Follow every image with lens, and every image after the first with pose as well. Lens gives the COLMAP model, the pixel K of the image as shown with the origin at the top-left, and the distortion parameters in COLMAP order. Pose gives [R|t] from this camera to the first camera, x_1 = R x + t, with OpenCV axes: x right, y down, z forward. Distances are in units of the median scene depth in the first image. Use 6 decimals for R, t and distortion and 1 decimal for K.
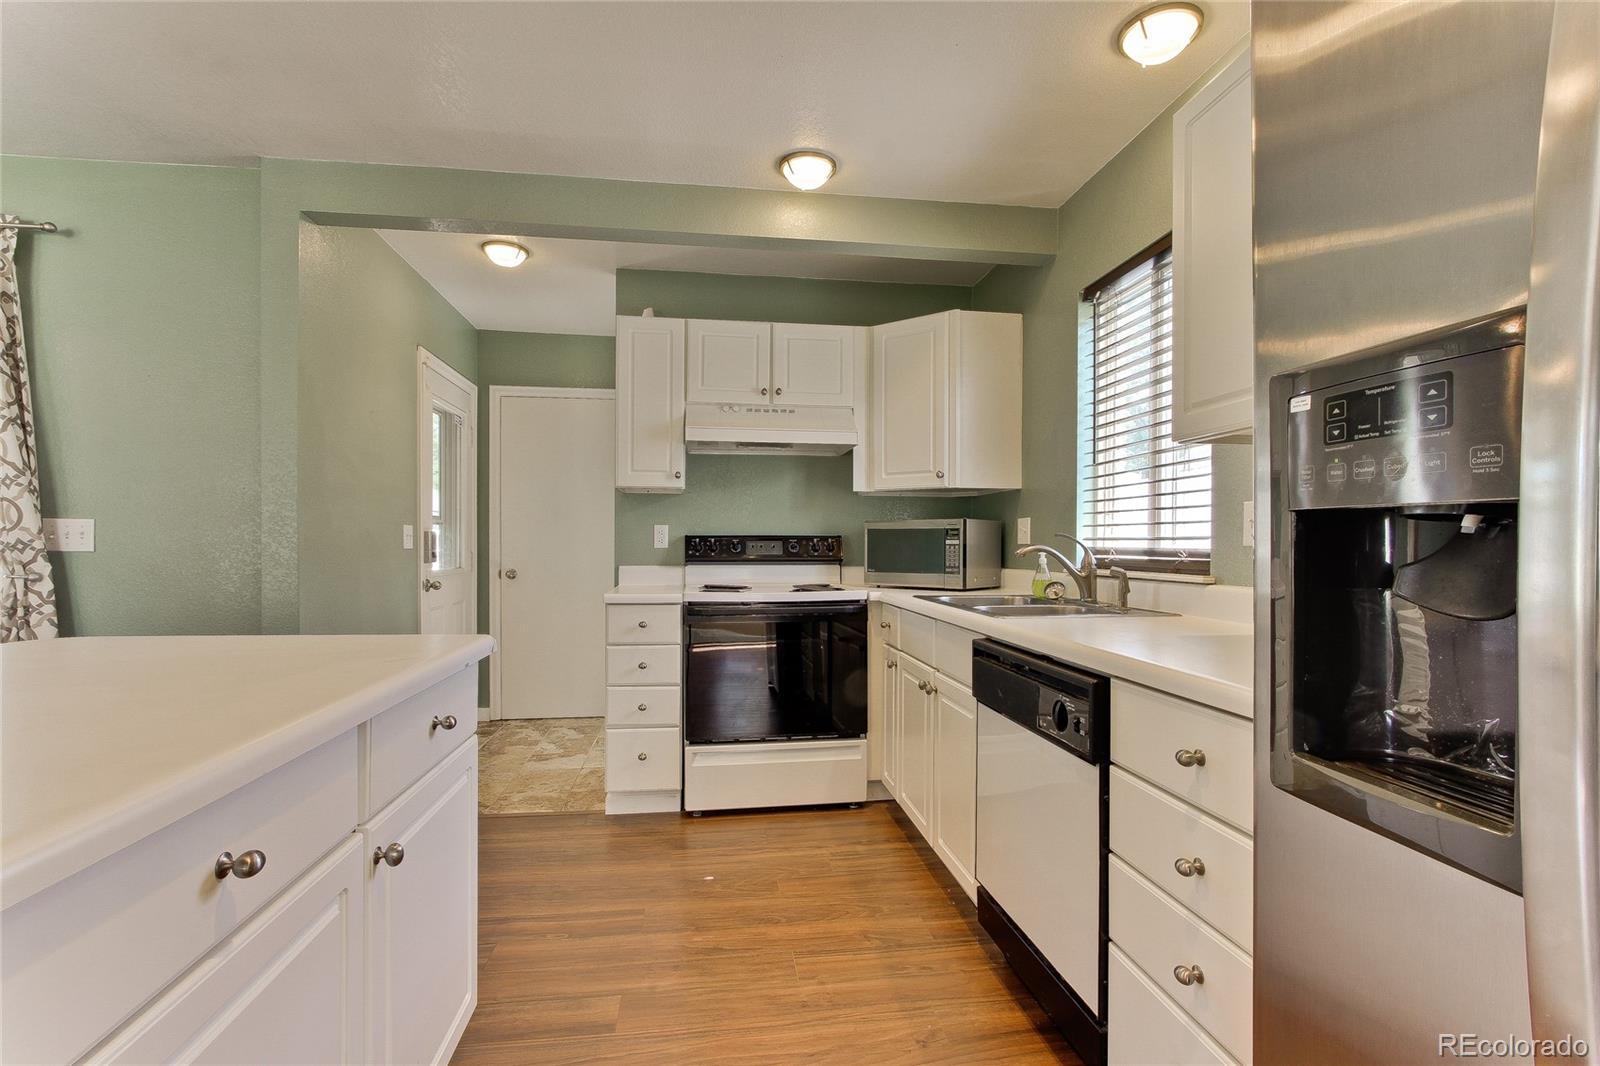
lens RADIAL K [[738.2, 0, 804.8], [0, 738.2, 552.1], [0, 0, 1]] dist [-0.017129, 0.000938]
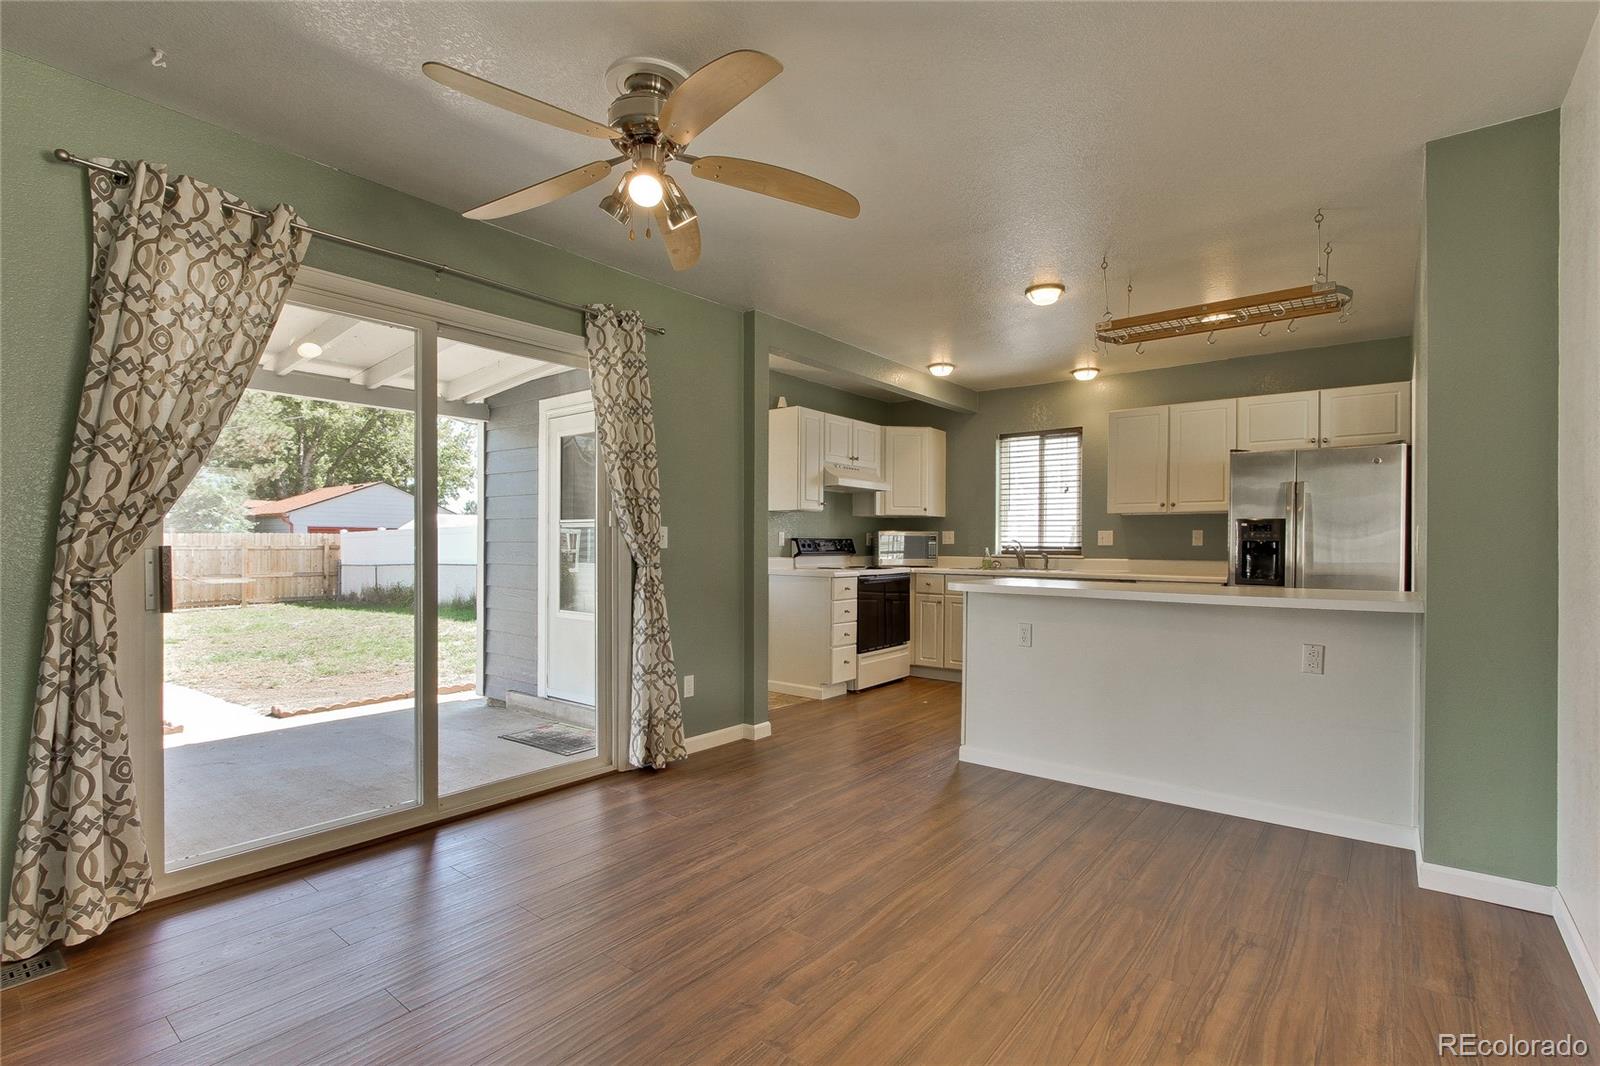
lens RADIAL K [[746.7, 0, 797.1], [0, 746.7, 548.0], [0, 0, 1]] dist [-0.003390, 0.000000]
pose [[0.728764, -0.002080, 0.684762, -1.543966], [0.003120, 0.999995, -0.000283, -0.000534], [-0.684758, 0.002343, 0.728767, -0.250655]]
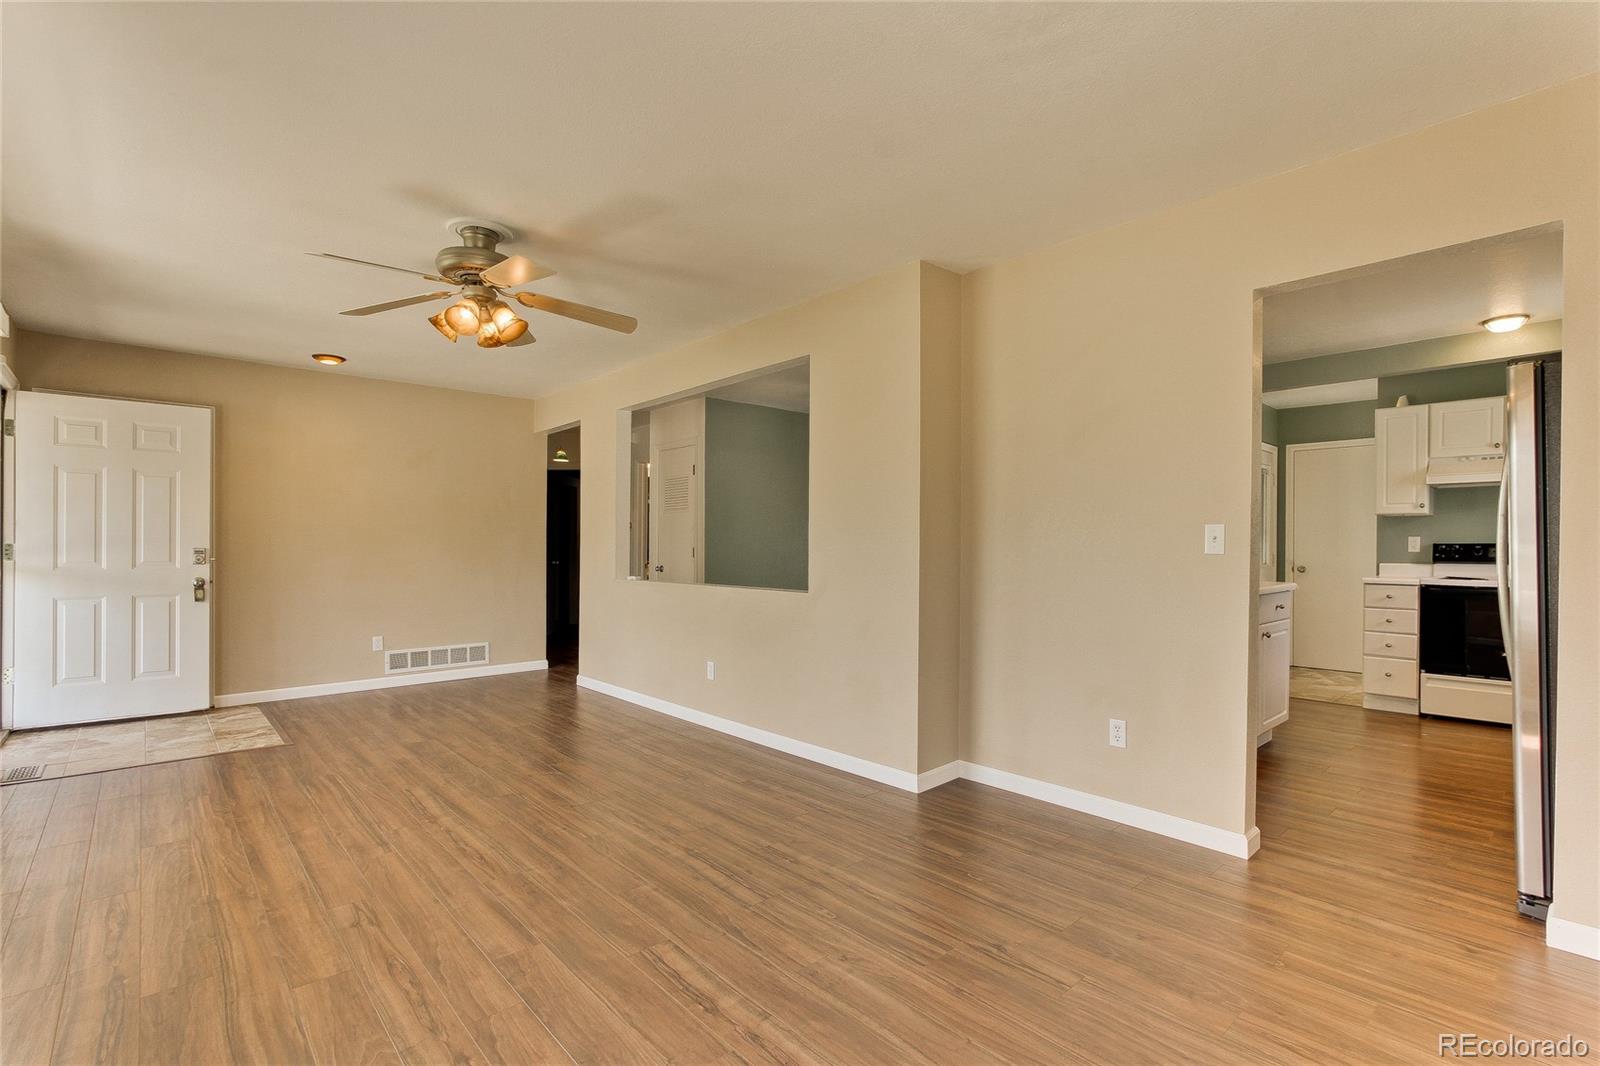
lens RADIAL K [[730.5, 0, 806.1], [0, 730.5, 546.7], [0, 0, 1]] dist [-0.011508, -0.000069]
pose [[0.564291, 0.000419, -0.825576, 0.394809], [-0.011523, 0.999906, -0.007369, 0.010776], [0.825496, 0.013671, 0.564243, -1.041040]]
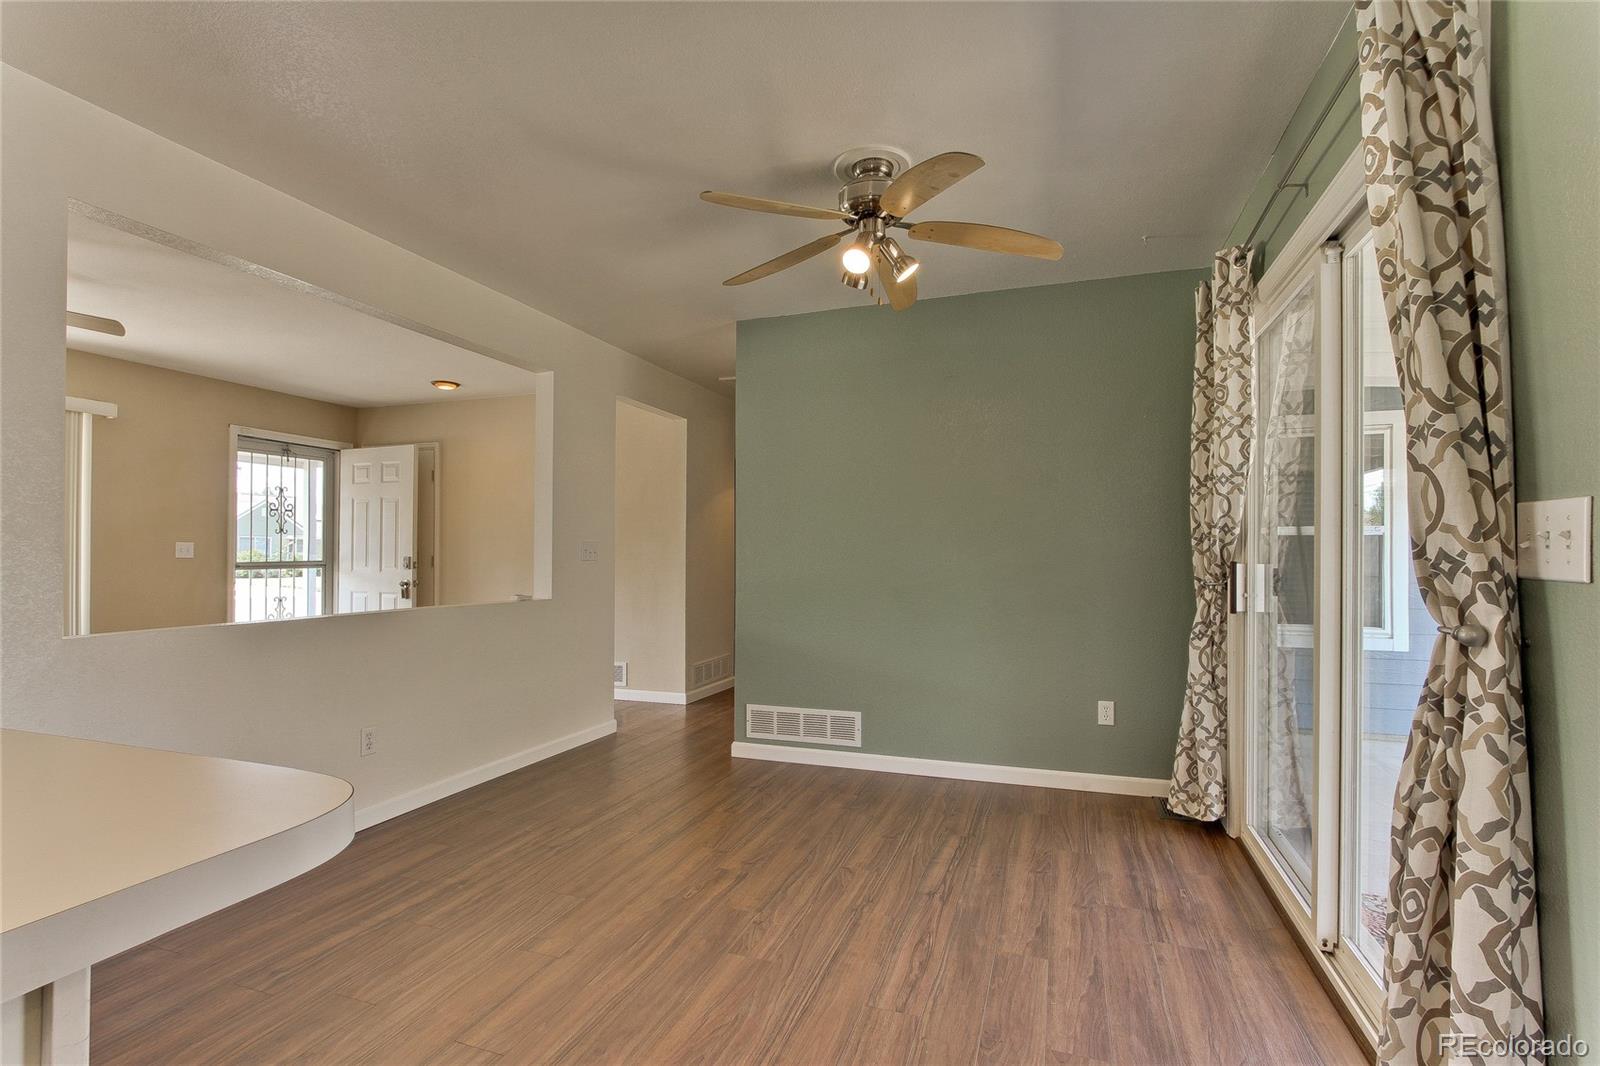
lens RADIAL K [[738.2, 0, 804.8], [0, 738.2, 552.1], [0, 0, 1]] dist [-0.017129, 0.000938]
pose [[-0.457566, -0.007230, -0.889146, -0.387578], [-0.013949, 0.999902, -0.000952, -0.008861], [0.889066, 0.011967, -0.457622, 0.683755]]
